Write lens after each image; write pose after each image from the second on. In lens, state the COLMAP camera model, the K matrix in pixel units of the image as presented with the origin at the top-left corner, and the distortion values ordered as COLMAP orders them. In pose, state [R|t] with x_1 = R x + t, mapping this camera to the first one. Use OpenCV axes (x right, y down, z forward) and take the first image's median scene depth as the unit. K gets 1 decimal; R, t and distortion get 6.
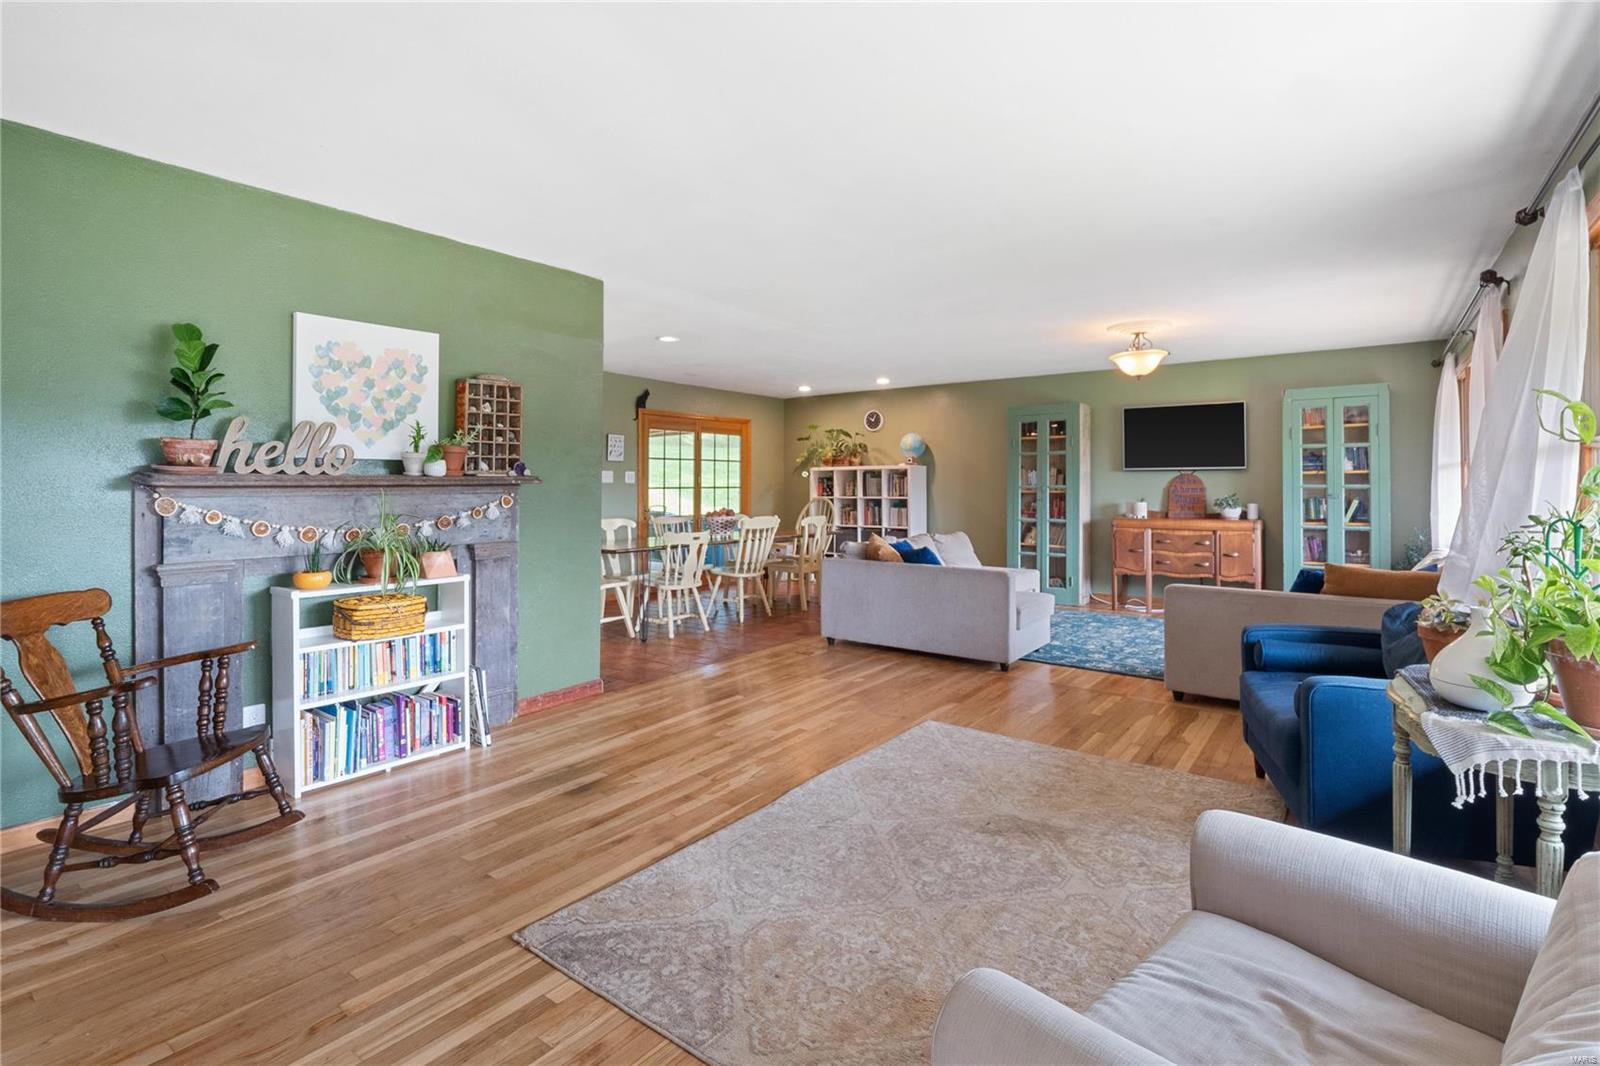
lens RADIAL K [[739.3, 0, 824.0], [0, 739.3, 486.1], [0, 0, 1]] dist [0.000715, 0.000133]
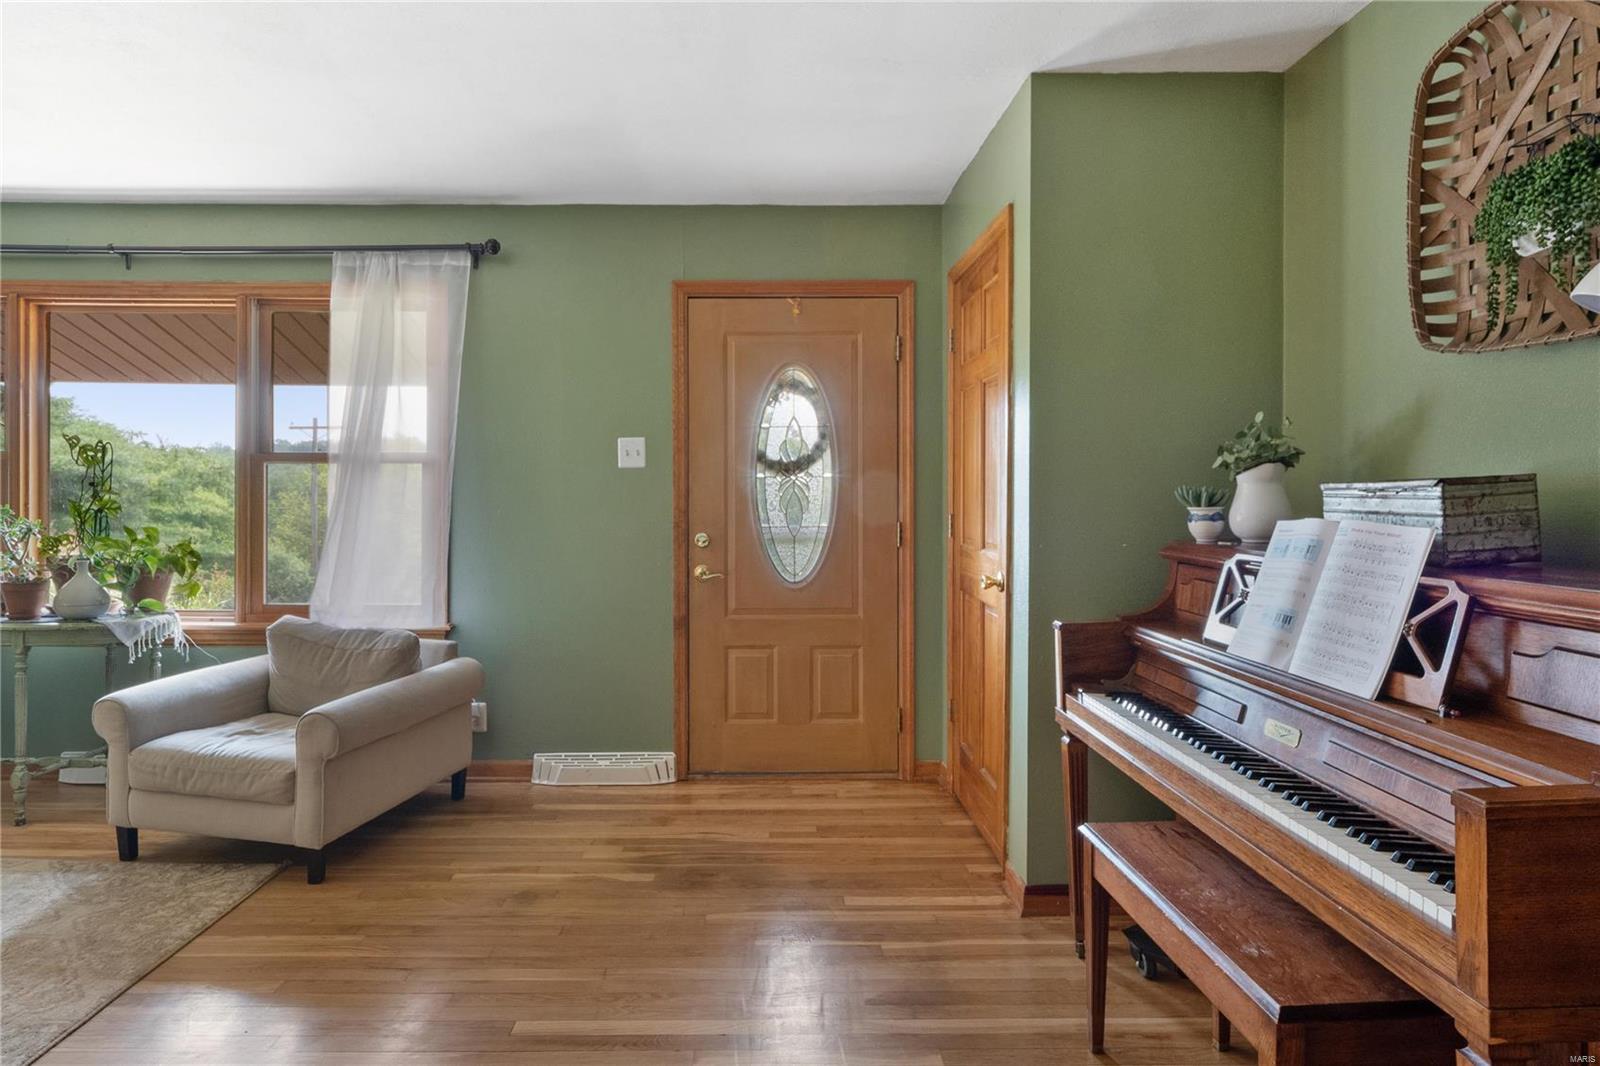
lens RADIAL K [[884.5, 0, 799.6], [0, 884.5, 496.2], [0, 0, 1]] dist [-0.017989, -0.000803]
pose [[-0.587613, -0.006245, 0.809118, -1.032856], [-0.005634, 0.999978, 0.003626, 0.001455], [-0.809122, -0.002427, -0.587635, 0.516176]]
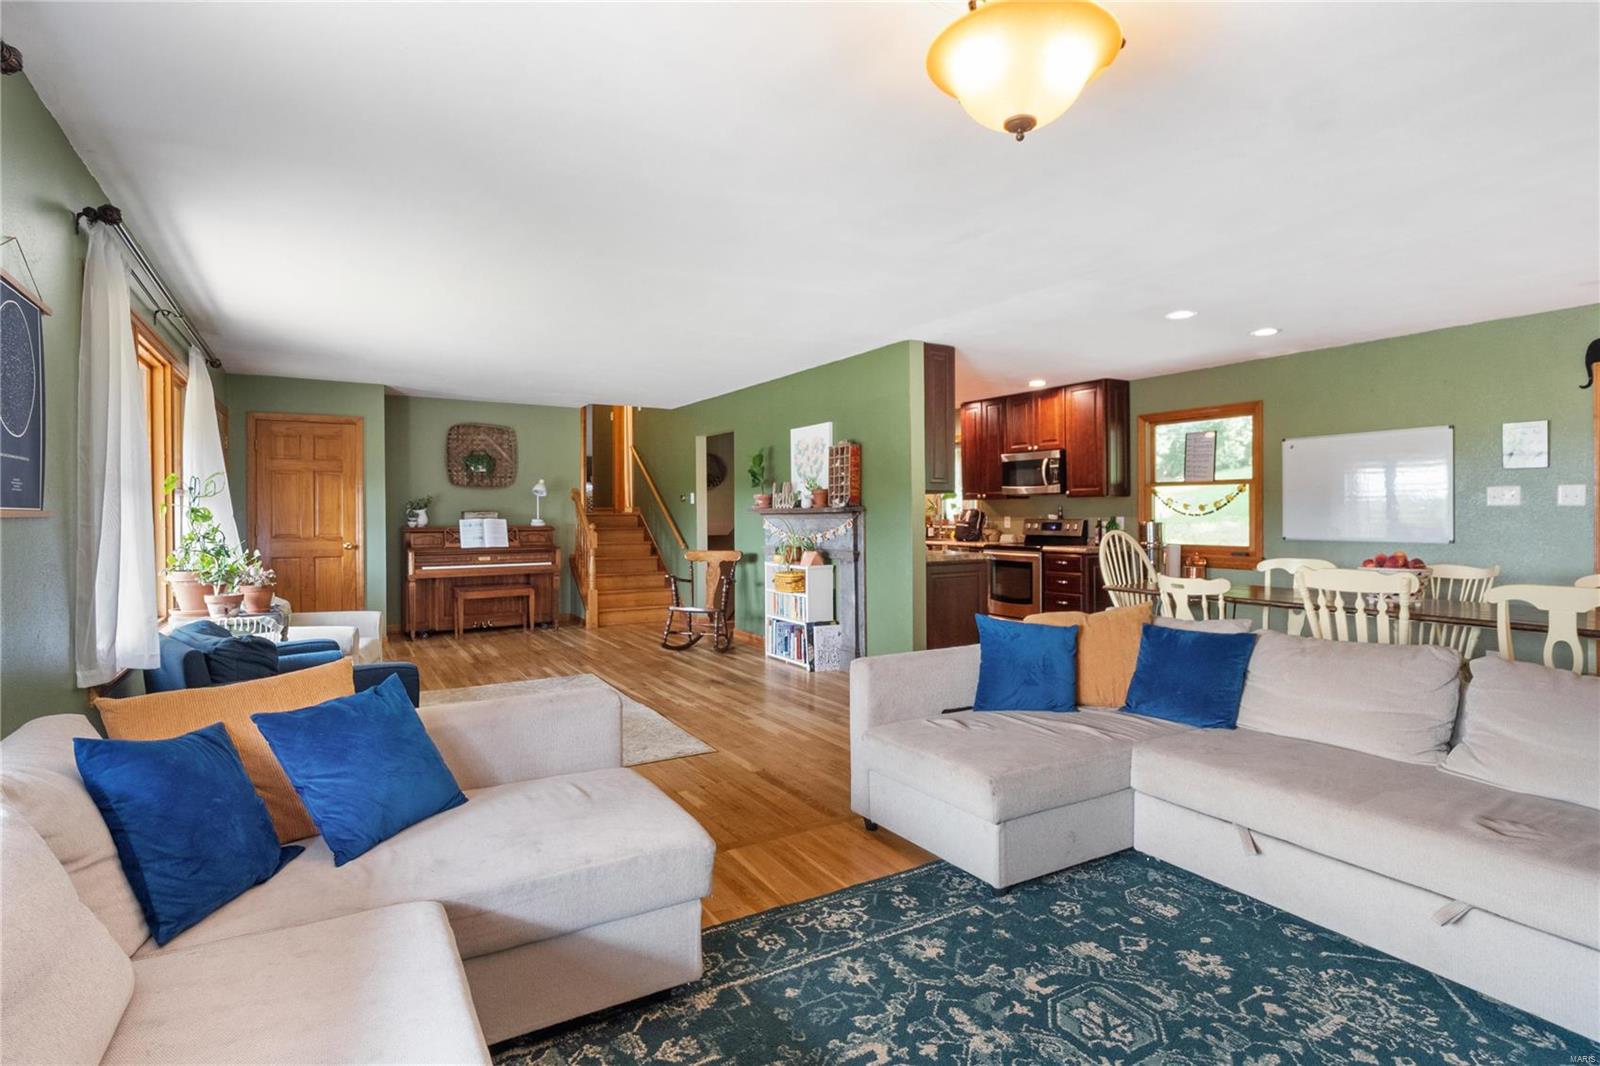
lens RADIAL K [[813.5, 0, 797.5], [0, 813.5, 511.7], [0, 0, 1]] dist [0.003488, 0.000419]
pose [[-0.399479, -0.002302, -0.916739, 1.529055], [0.002028, 0.999992, -0.003395, 0.002554], [0.916740, -0.003216, -0.399472, 2.150810]]
